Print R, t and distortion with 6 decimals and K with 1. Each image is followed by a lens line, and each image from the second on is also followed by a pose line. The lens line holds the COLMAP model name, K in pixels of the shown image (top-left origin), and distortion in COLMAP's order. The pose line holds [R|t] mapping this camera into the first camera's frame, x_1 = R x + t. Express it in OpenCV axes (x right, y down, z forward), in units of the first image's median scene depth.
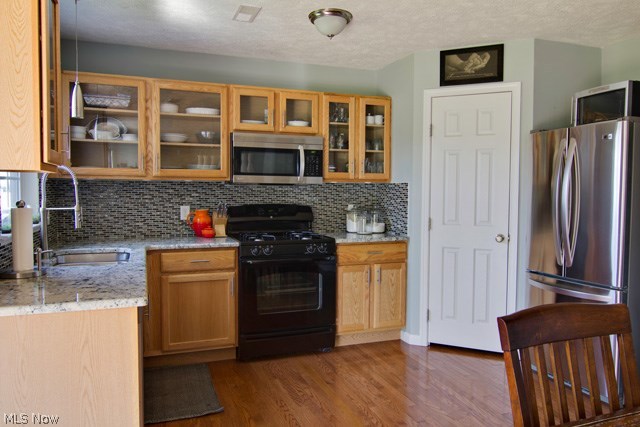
lens RADIAL K [[478.6, 0, 320.2], [0, 478.6, 216.3], [0, 0, 1]] dist [-0.004059, -0.014065]
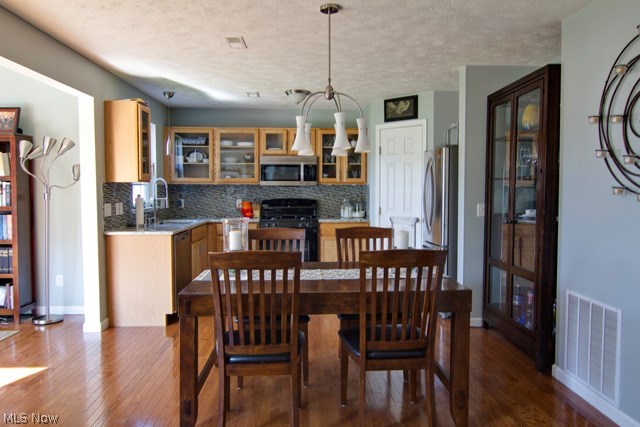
lens RADIAL K [[478.6, 0, 320.3], [0, 478.6, 215.0], [0, 0, 1]] dist [-0.004059, -0.014065]
pose [[0.952062, 0.010209, -0.305736, 0.528808], [-0.011852, 0.999924, -0.003516, 0.037689], [0.305677, 0.006971, 0.952110, -0.543650]]
